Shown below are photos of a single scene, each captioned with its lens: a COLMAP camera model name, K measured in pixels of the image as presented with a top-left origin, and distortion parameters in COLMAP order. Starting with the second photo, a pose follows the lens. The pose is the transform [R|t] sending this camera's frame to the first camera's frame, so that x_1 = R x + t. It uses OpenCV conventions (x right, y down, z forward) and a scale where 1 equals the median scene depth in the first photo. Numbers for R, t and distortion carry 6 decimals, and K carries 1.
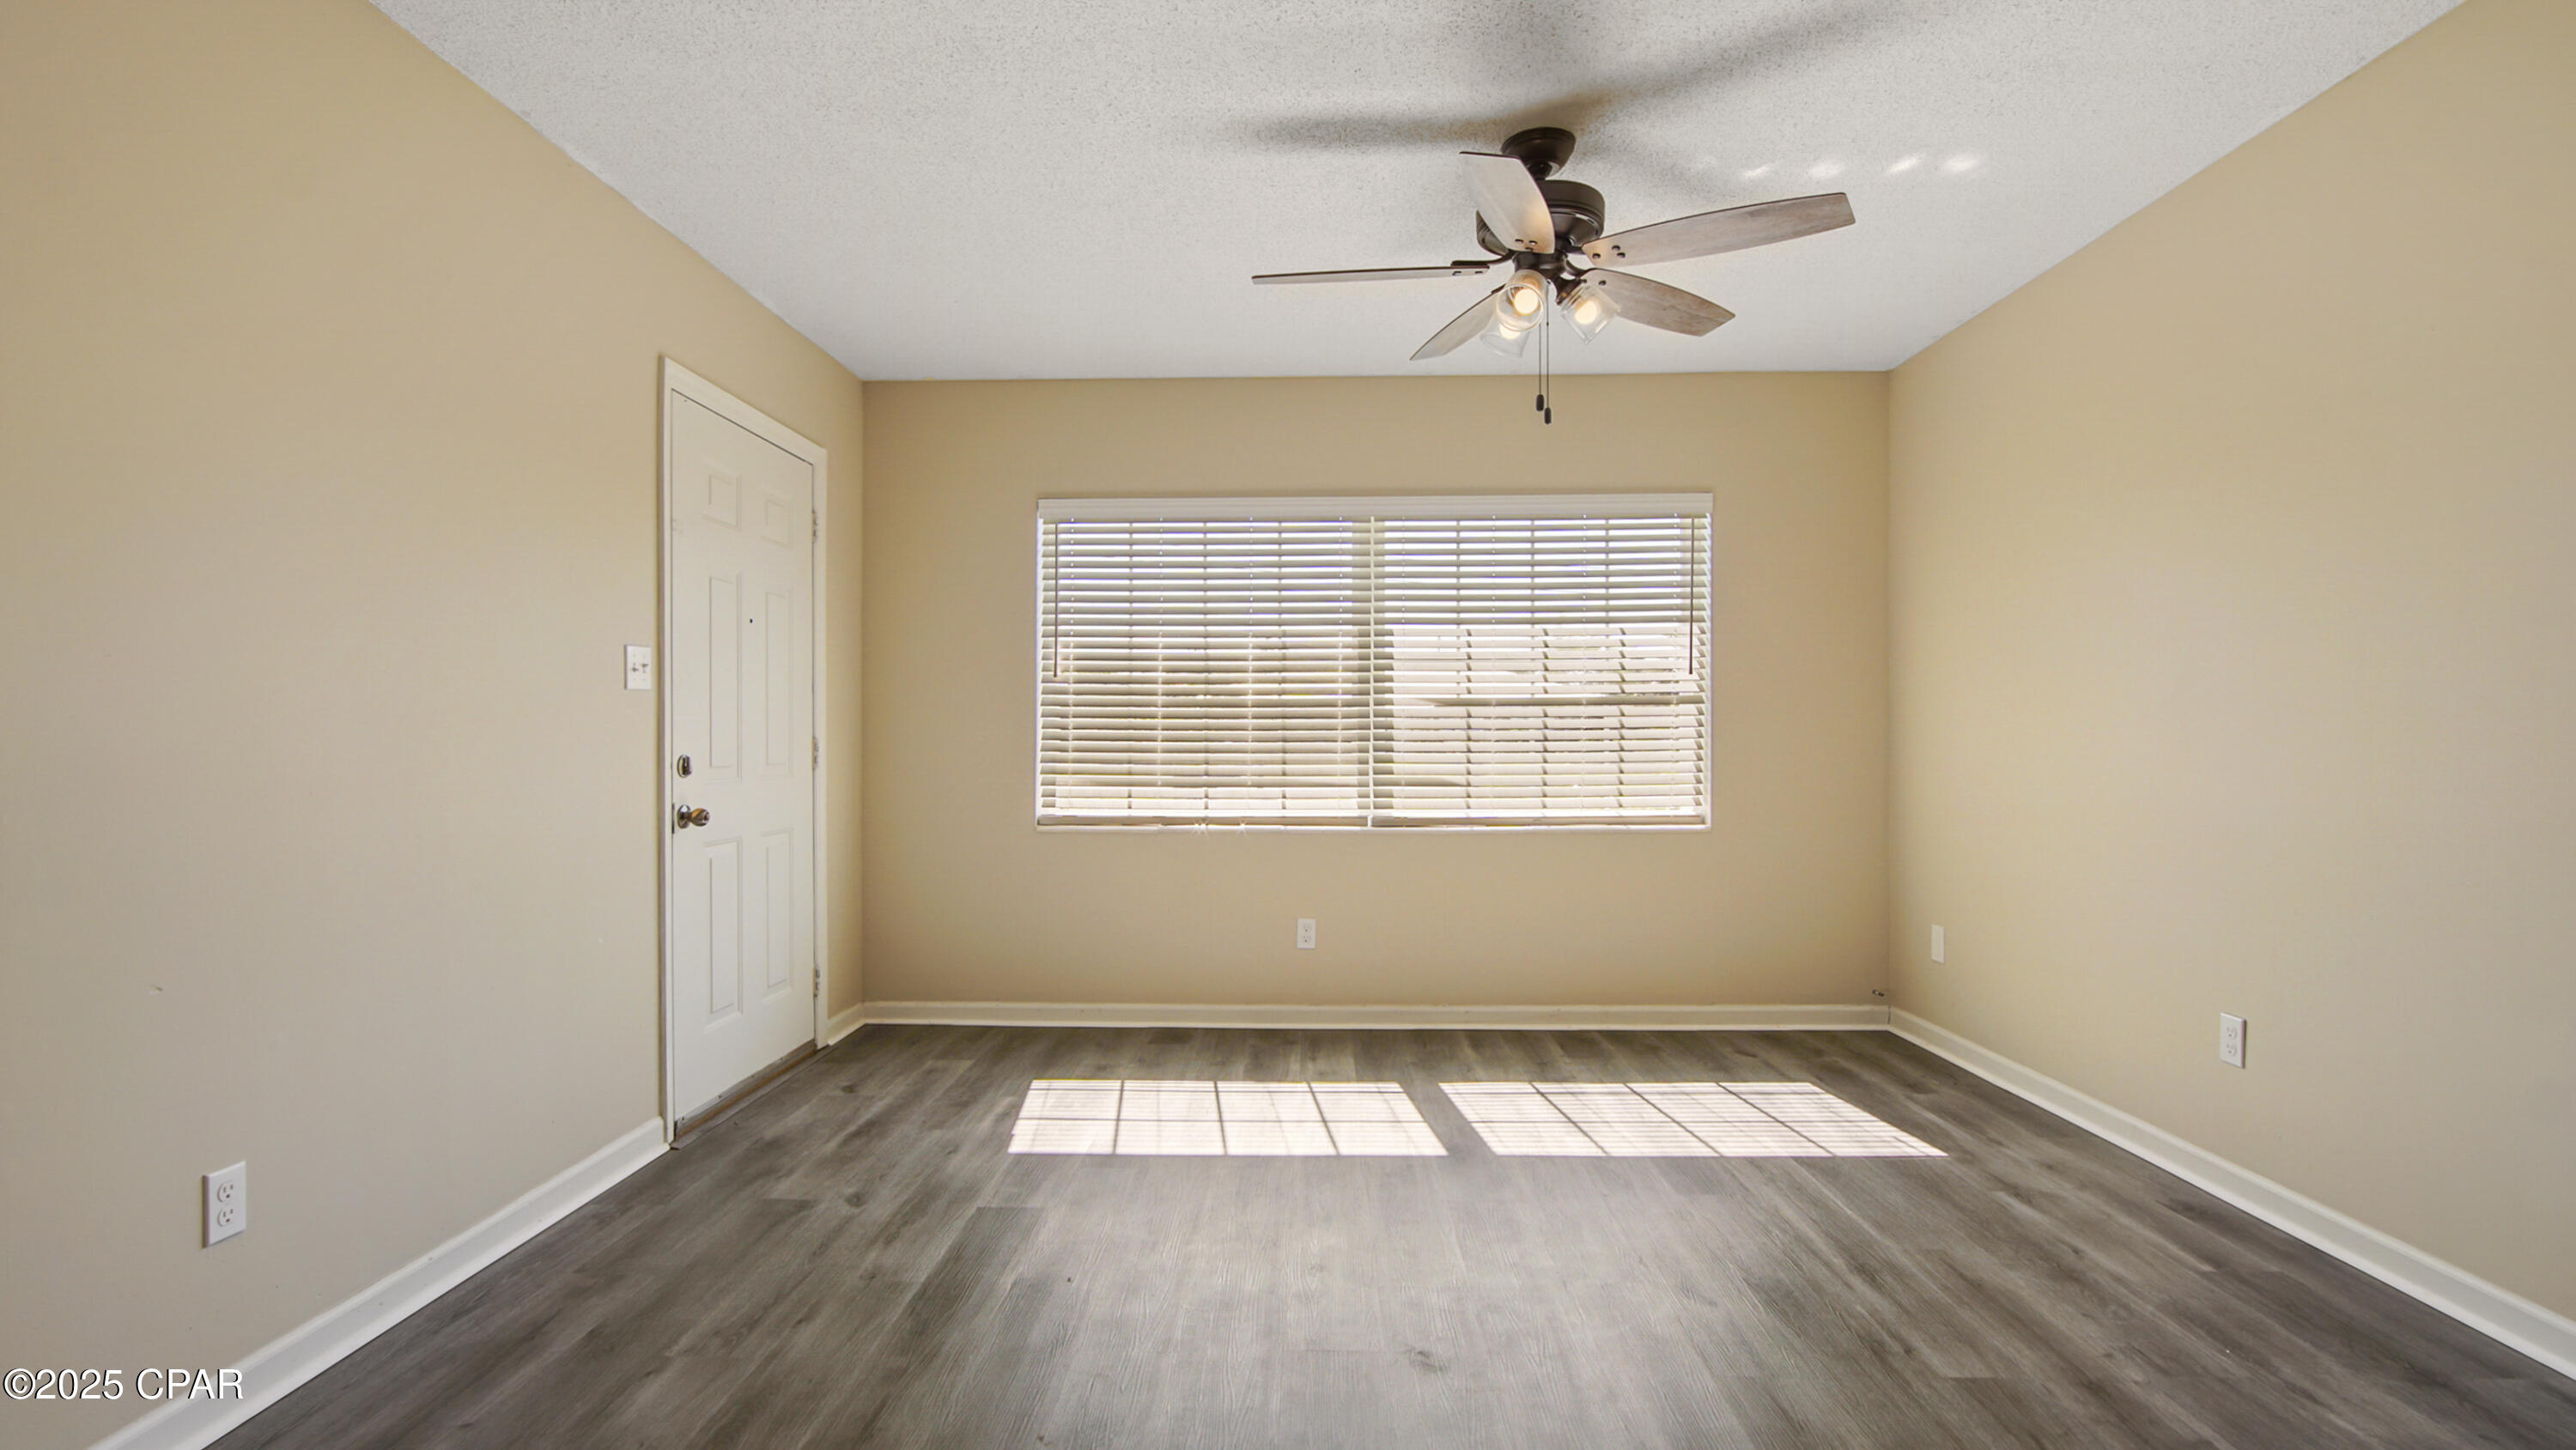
lens RADIAL K [[1115.2, 0, 1288.0], [0, 1115.2, 725.0], [0, 0, 1]] dist [-0.014139, 0.000148]
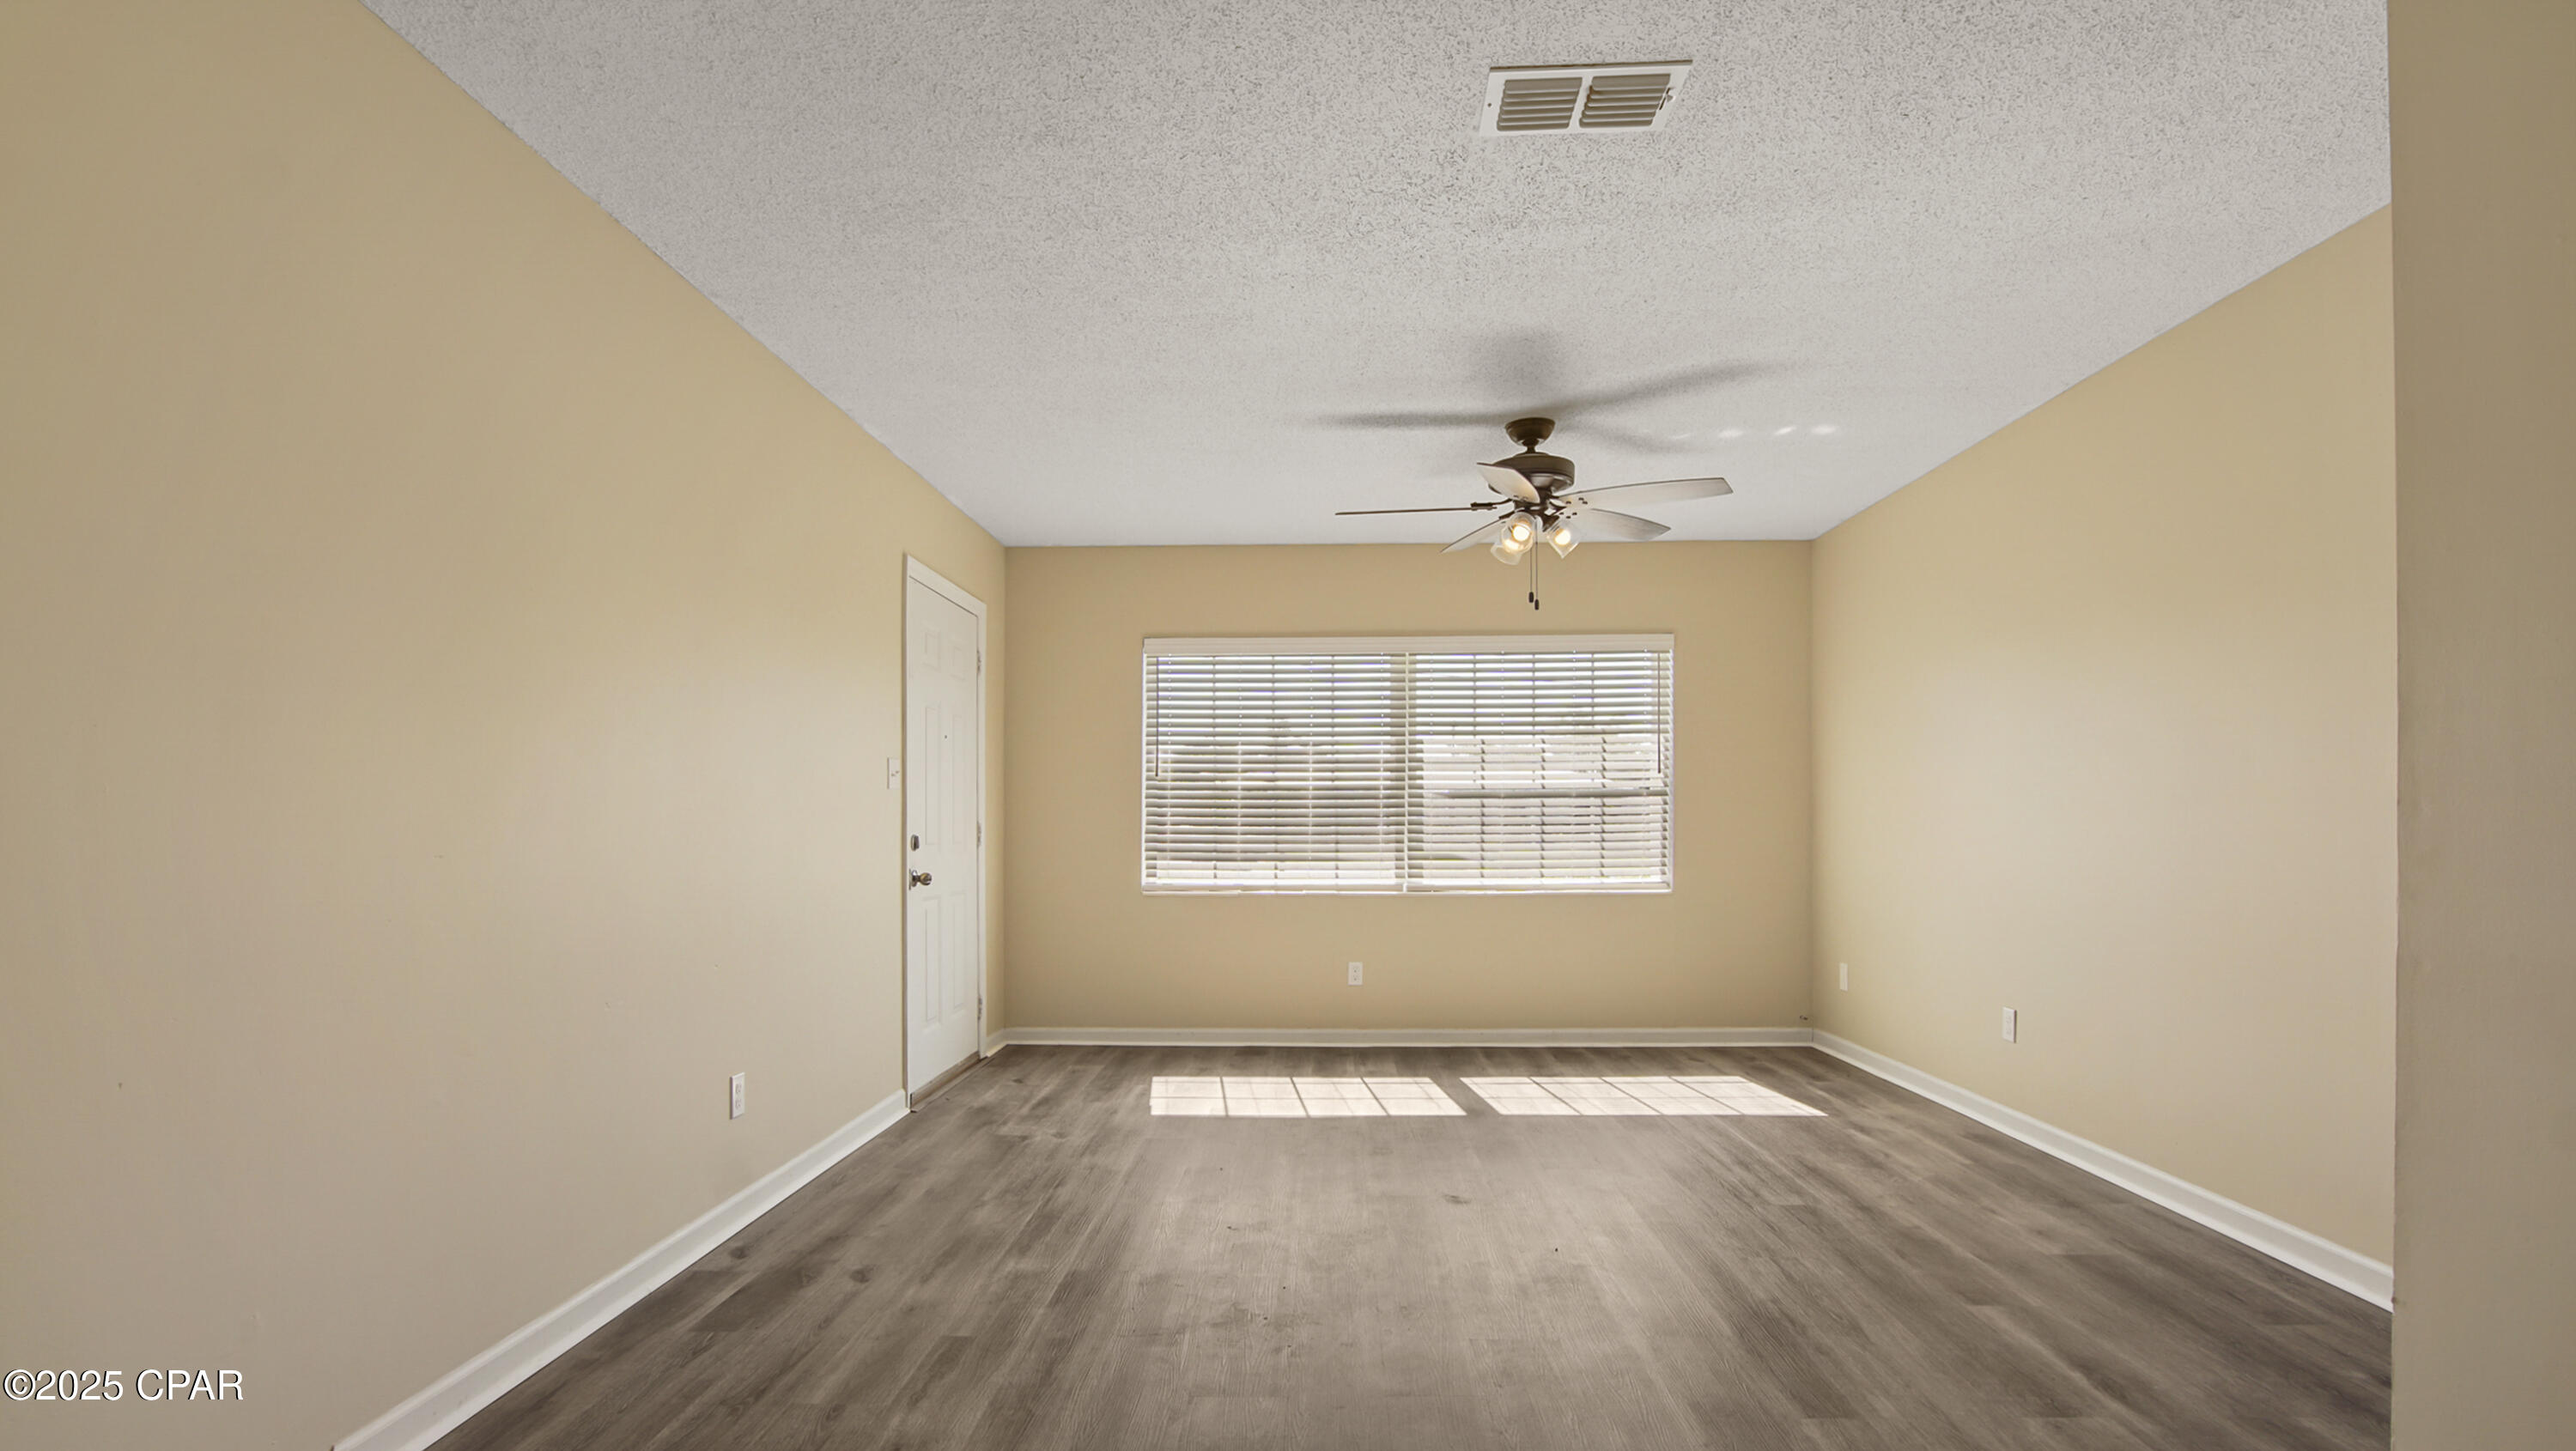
lens RADIAL K [[1117.2, 0, 1195.2], [0, 1117.2, 819.6], [0, 0, 1]] dist [0.000839, 0.000045]
pose [[0.995734, -0.000877, -0.092264, -0.055464], [0.001401, 0.999983, 0.005613, 0.000146], [0.092258, -0.005718, 0.995719, -0.353182]]
